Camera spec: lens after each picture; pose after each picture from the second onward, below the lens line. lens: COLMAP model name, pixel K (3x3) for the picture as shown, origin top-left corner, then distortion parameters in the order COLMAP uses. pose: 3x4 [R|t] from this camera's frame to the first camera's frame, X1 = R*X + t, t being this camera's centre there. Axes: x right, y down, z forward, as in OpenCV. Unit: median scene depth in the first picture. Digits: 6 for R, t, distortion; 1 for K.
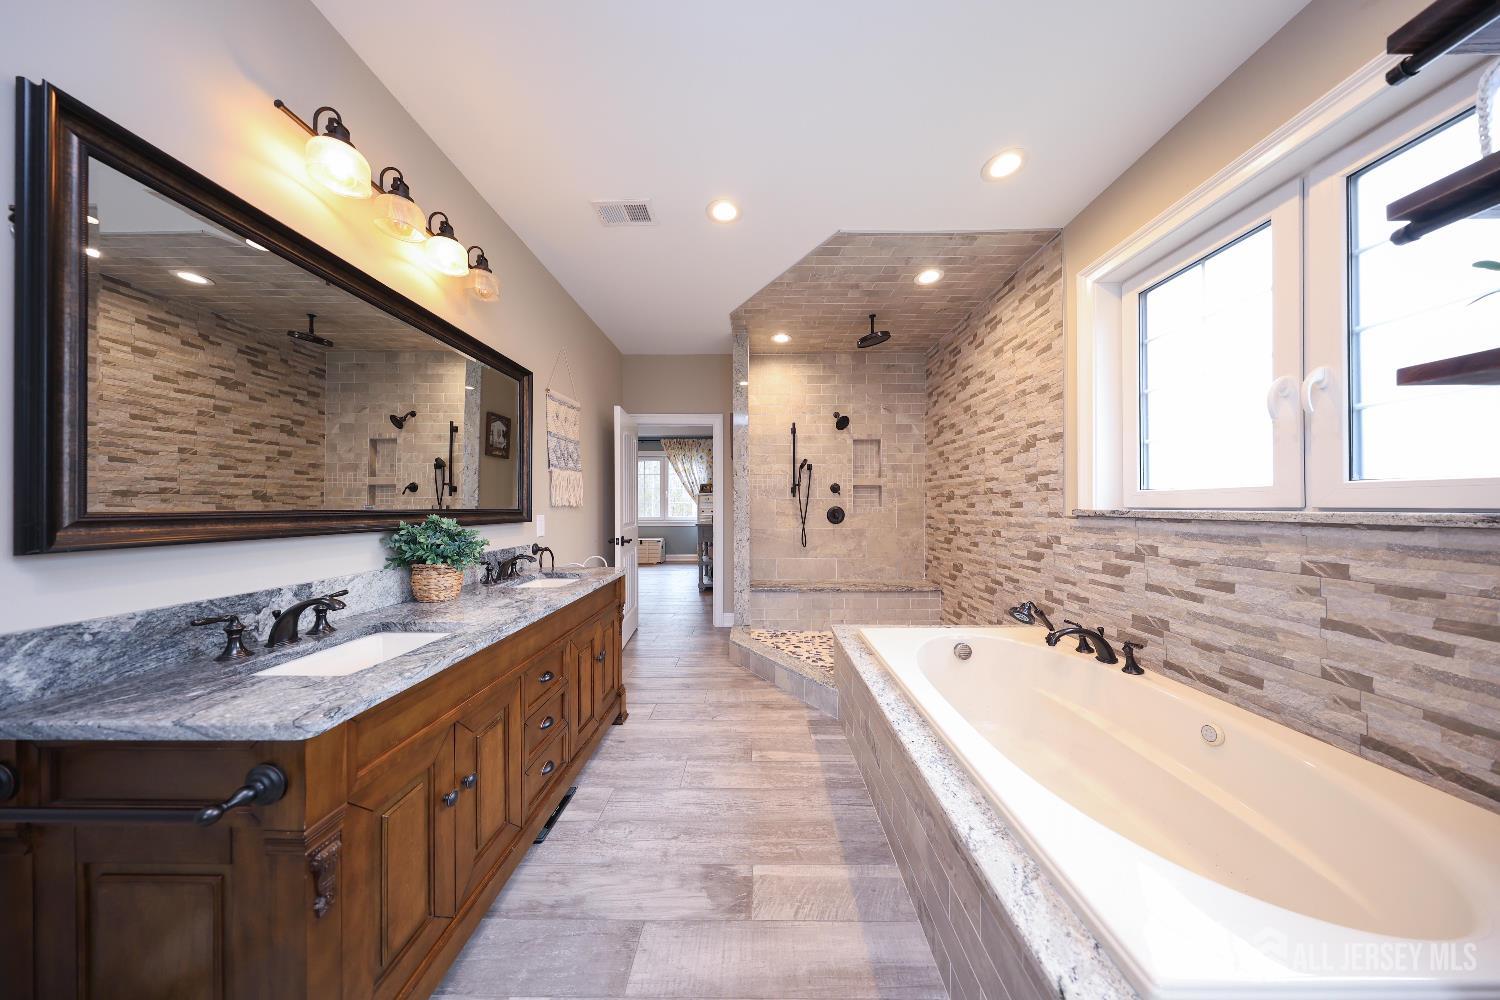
lens RADIAL K [[428.8, 0, 757.0], [0, 428.8, 504.5], [0, 0, 1]] dist [0.000221, 0.000092]
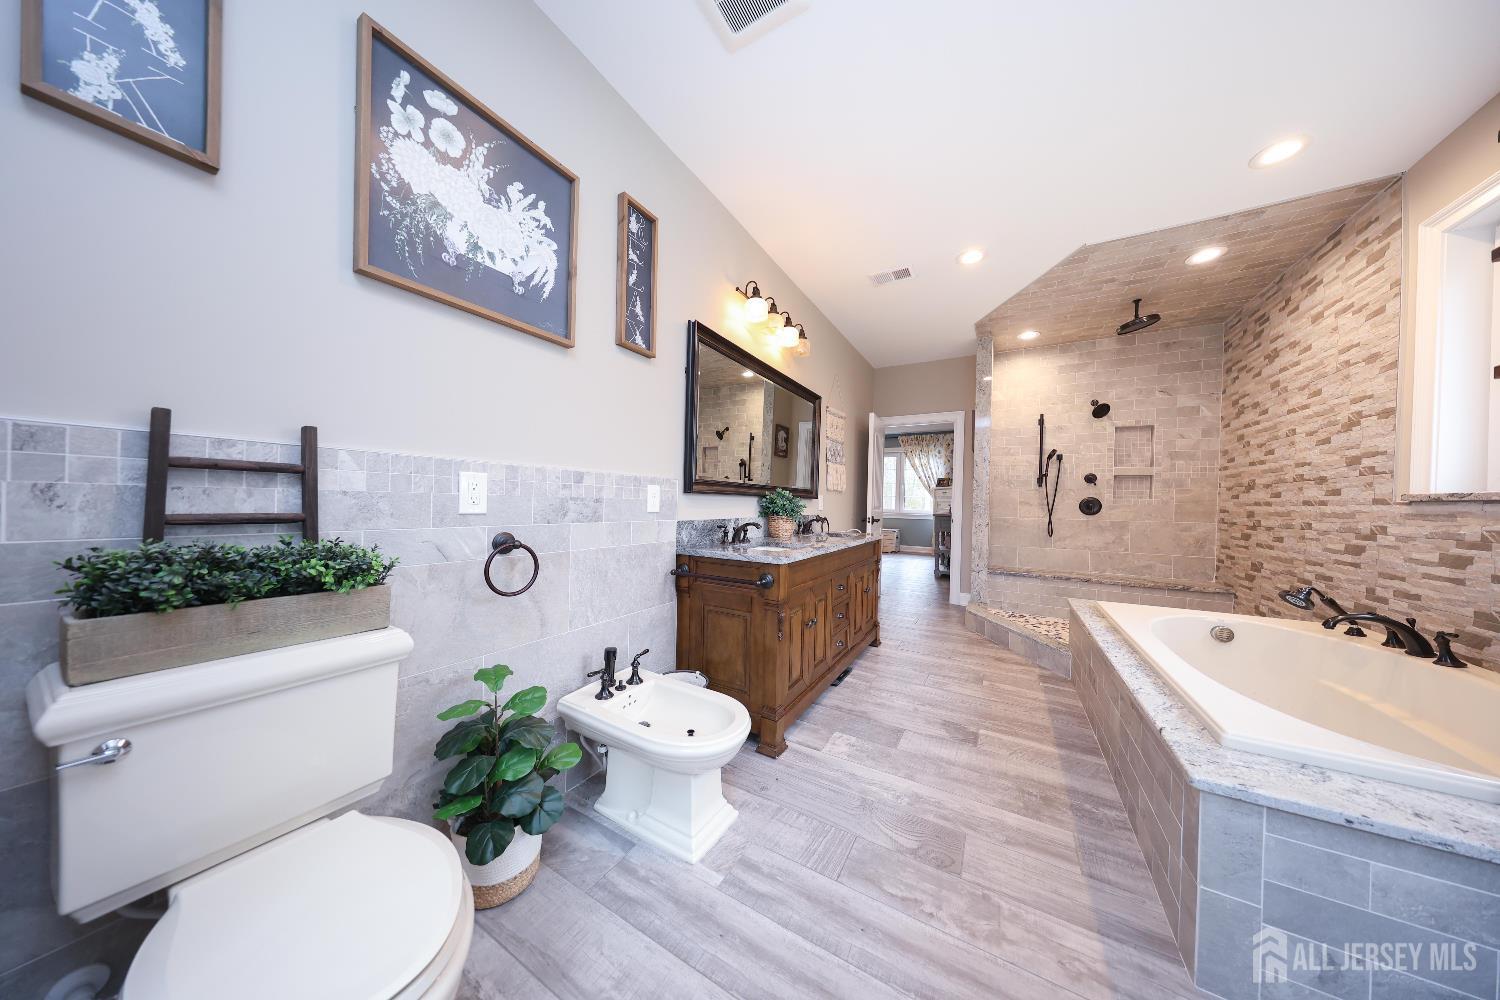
lens RADIAL K [[428.8, 0, 757.0], [0, 428.8, 504.5], [0, 0, 1]] dist [0.000221, 0.000092]
pose [[0.865891, 0.026548, -0.499527, 0.023639], [-0.024041, 0.999645, 0.011456, 0.043513], [0.499654, 0.002090, 0.866222, -0.343968]]
